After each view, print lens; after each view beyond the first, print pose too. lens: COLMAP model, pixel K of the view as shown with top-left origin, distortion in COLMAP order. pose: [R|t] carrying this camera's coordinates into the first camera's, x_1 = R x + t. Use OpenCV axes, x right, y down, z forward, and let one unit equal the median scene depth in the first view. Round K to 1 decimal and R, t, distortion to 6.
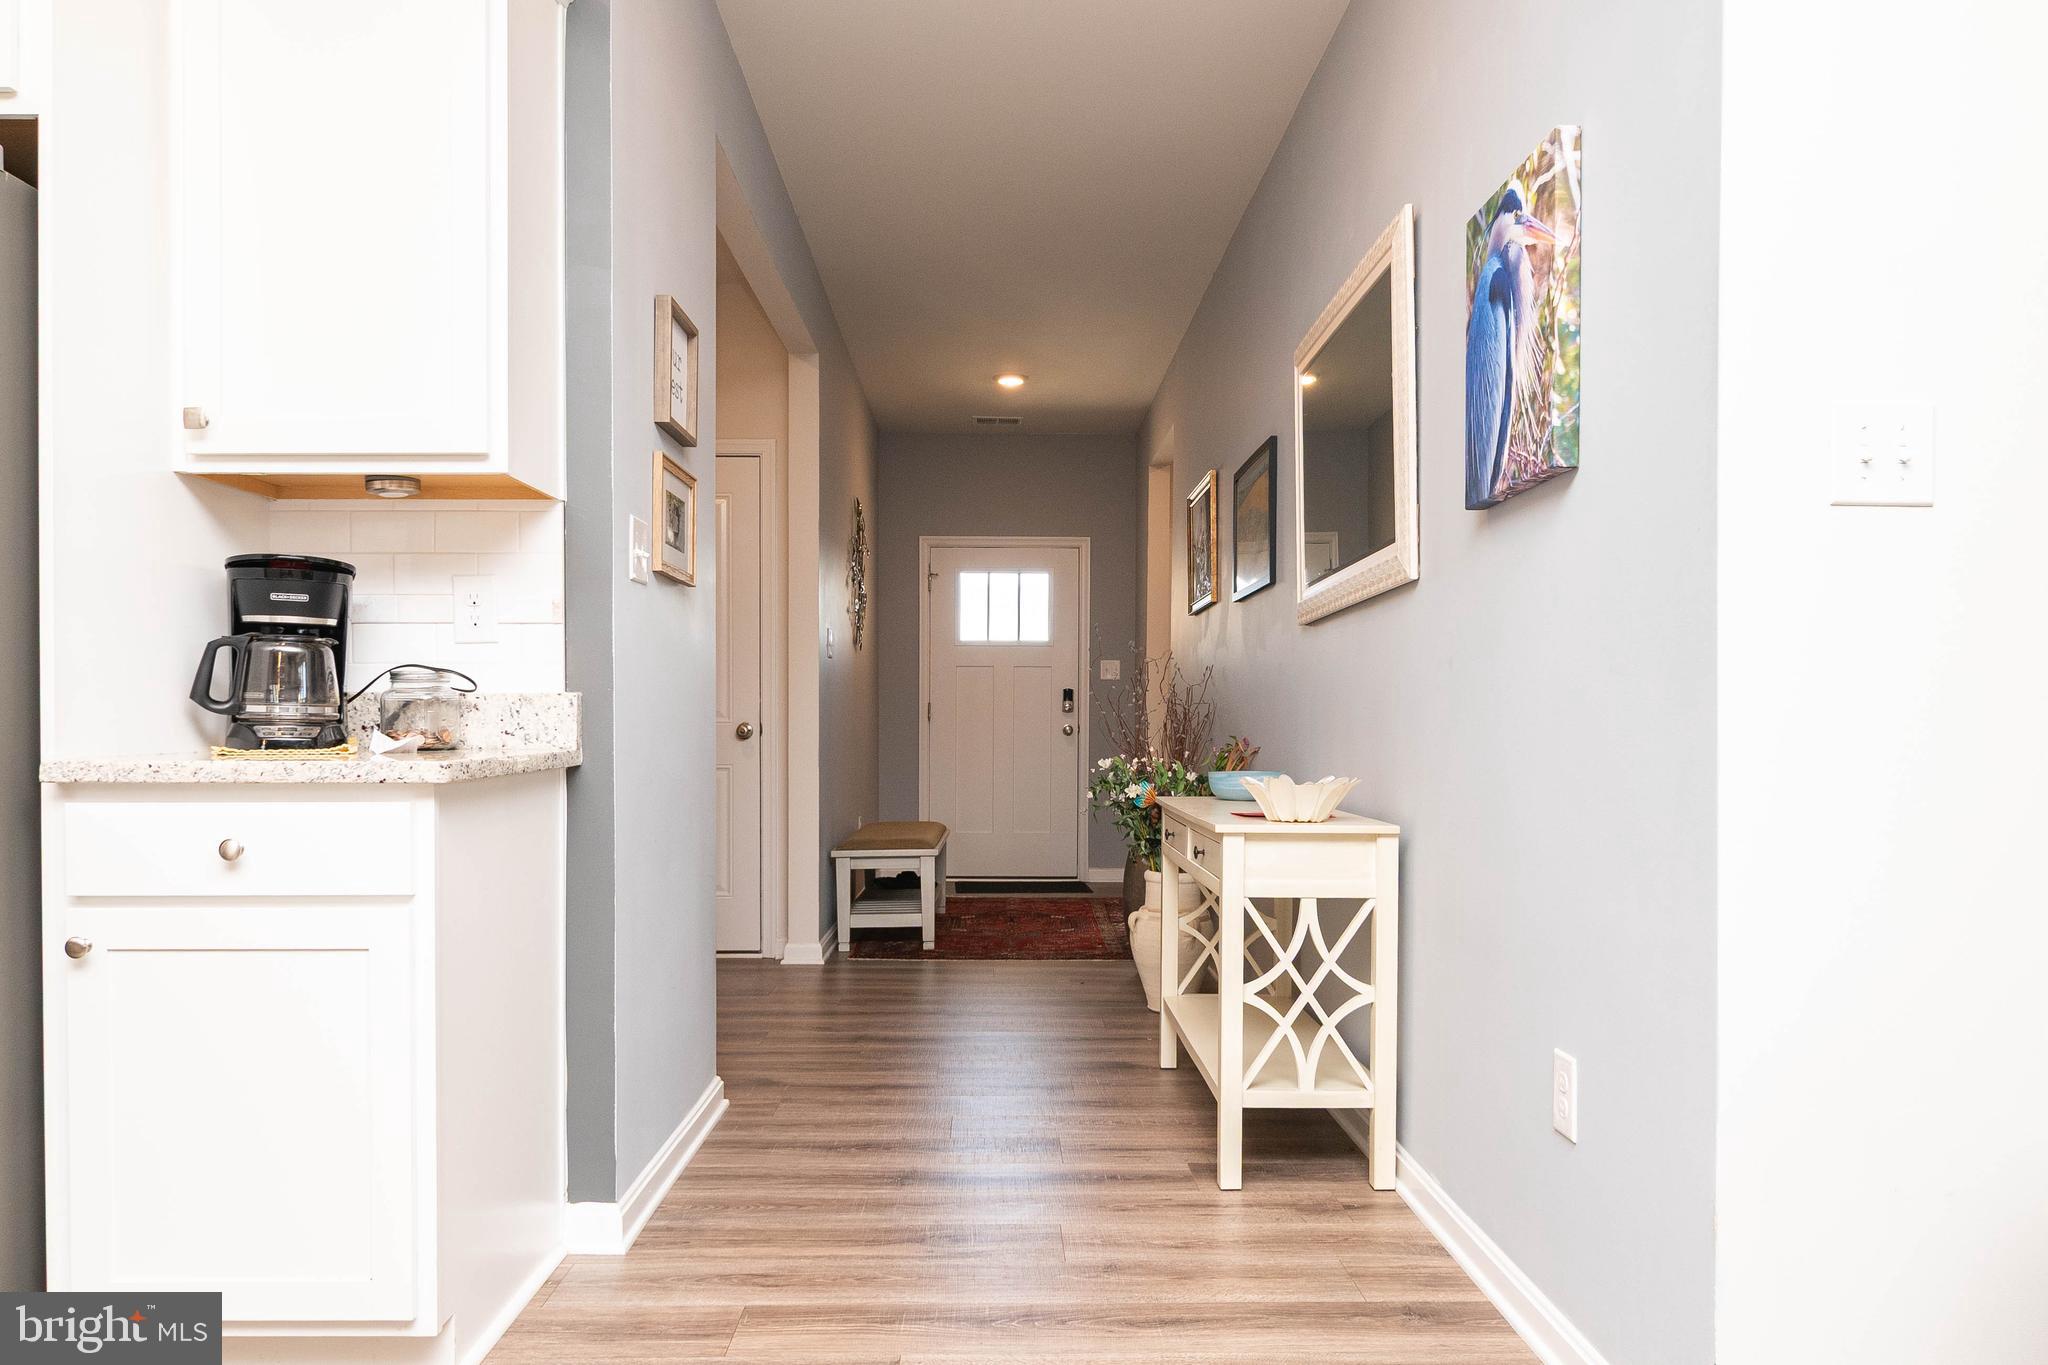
lens RADIAL K [[1482.7, 0, 1024.0], [0, 1482.7, 682.5], [0, 0, 1]] dist [0.000313, -0.000935]
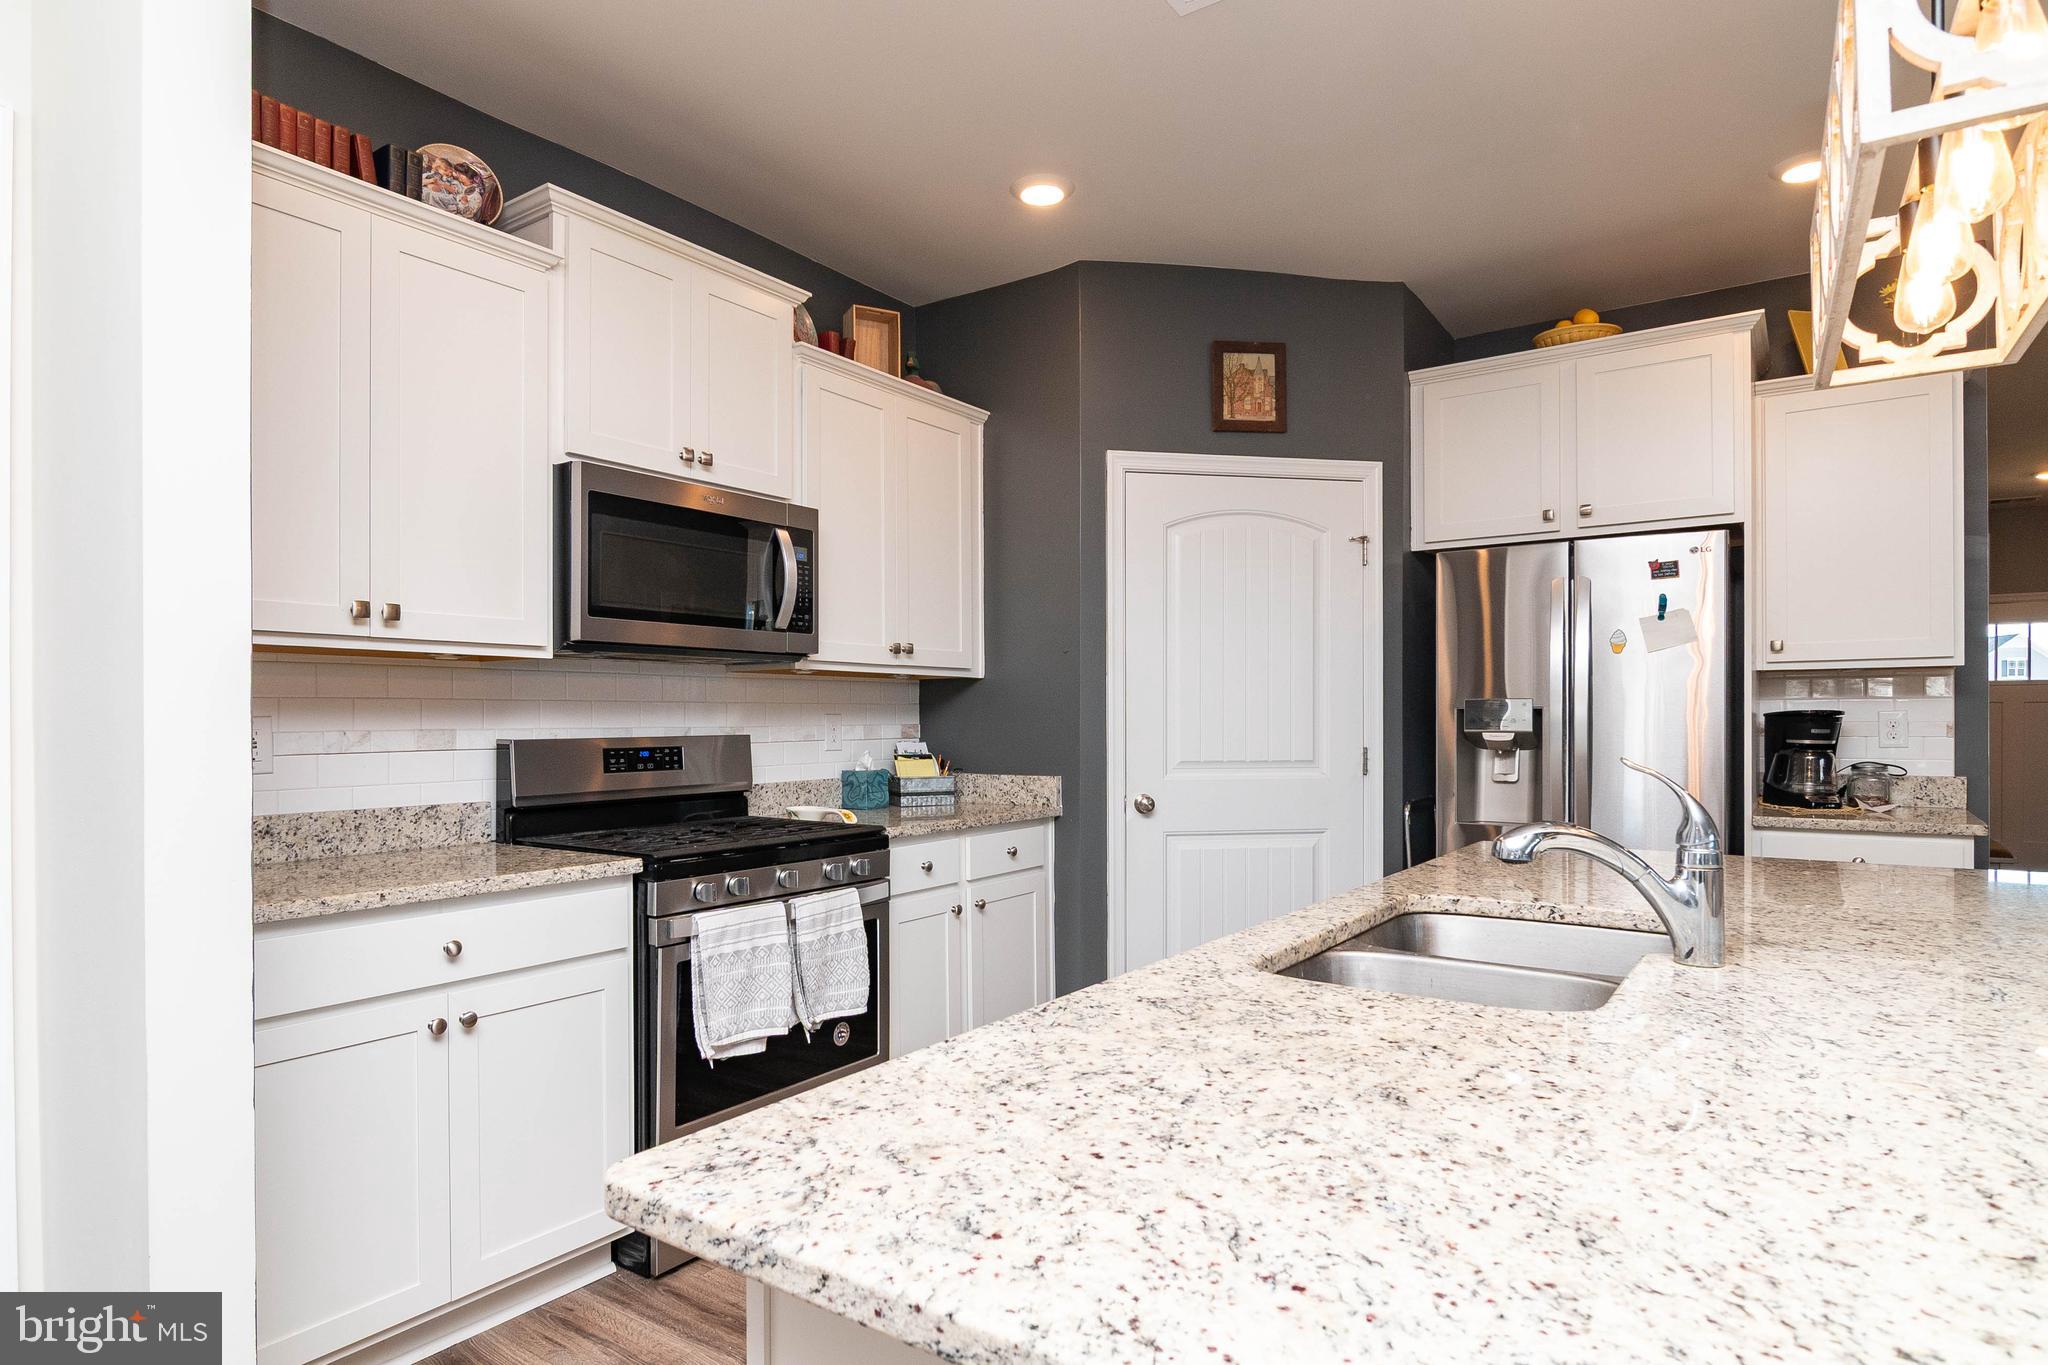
lens RADIAL K [[1141.5, 0, 1039.4], [0, 1141.5, 716.6], [0, 0, 1]] dist [0.004989, 0.000956]
pose [[0.817221, 0.001935, -0.576321, -0.438095], [0.016489, 0.999507, 0.026736, -0.127048], [0.576088, -0.031352, 0.816786, -0.810770]]
